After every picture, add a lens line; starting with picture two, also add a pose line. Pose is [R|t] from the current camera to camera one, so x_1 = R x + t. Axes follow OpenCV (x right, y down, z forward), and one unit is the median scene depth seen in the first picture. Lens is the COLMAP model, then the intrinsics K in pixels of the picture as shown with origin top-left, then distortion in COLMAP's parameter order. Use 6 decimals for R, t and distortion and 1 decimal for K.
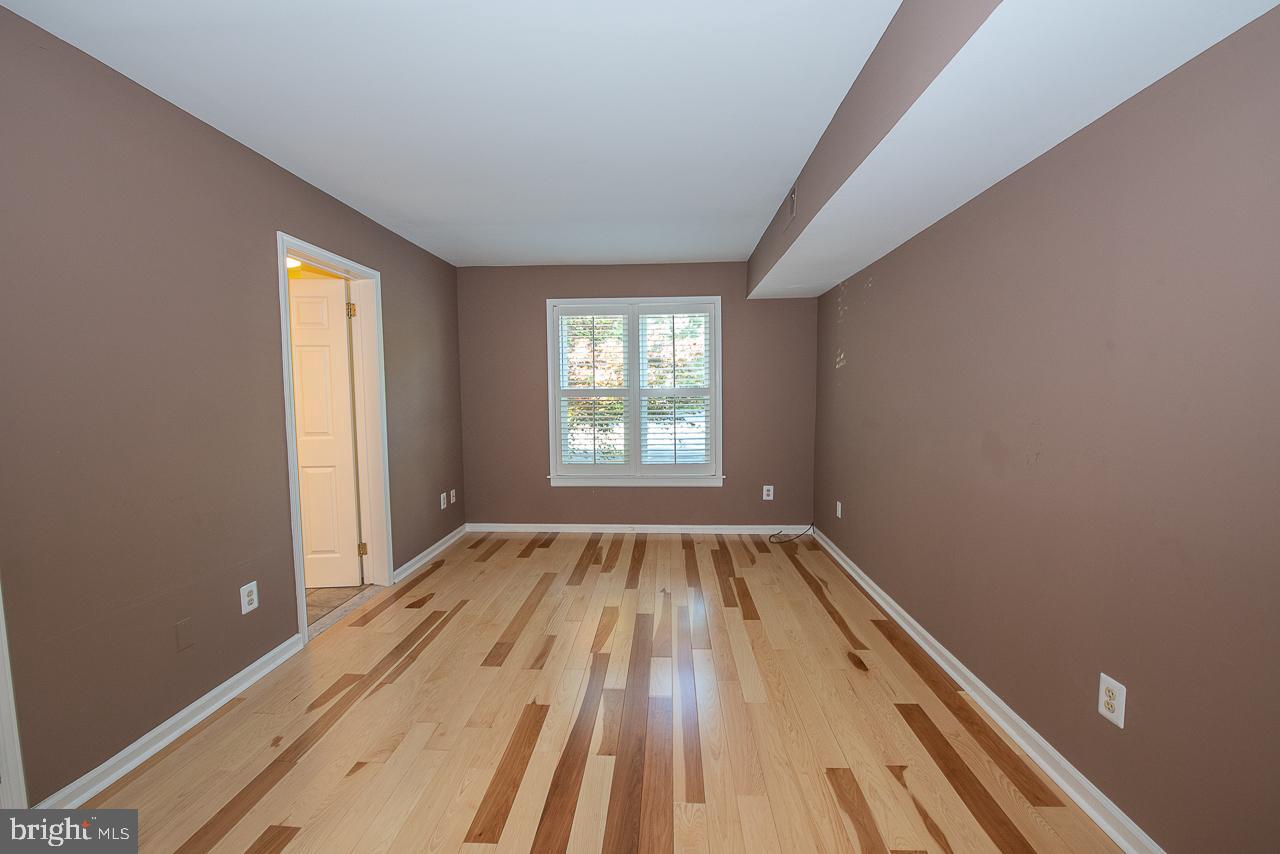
lens RADIAL K [[510.2, 0, 644.1], [0, 510.2, 424.9], [0, 0, 1]] dist [-0.018568, -0.000954]
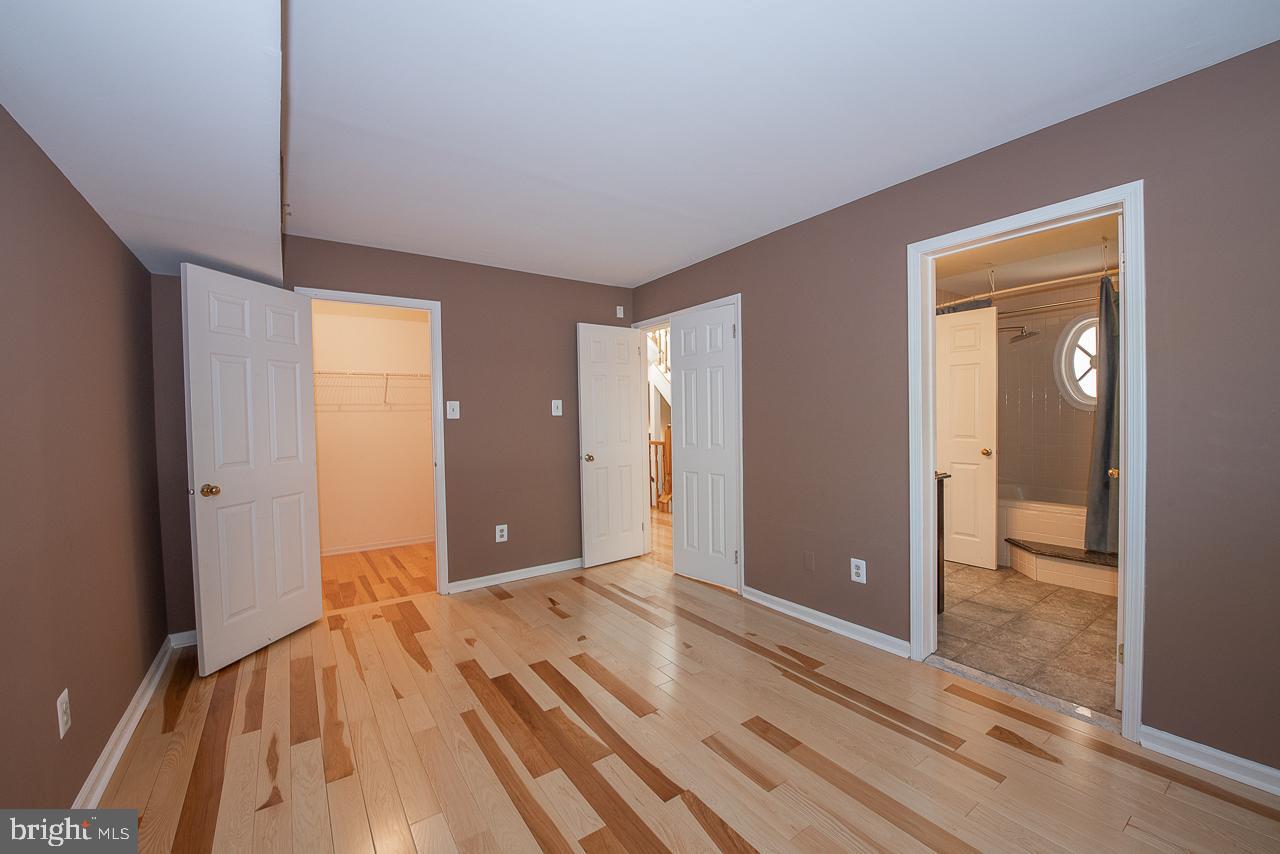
lens RADIAL K [[510.2, 0, 636.9], [0, 510.2, 423.3], [0, 0, 1]] dist [-0.018568, -0.000954]
pose [[-0.794380, 0.032473, -0.606553, 0.414098], [-0.014218, 0.997302, 0.072014, -0.104721], [0.607255, 0.065830, -0.791775, 1.764847]]
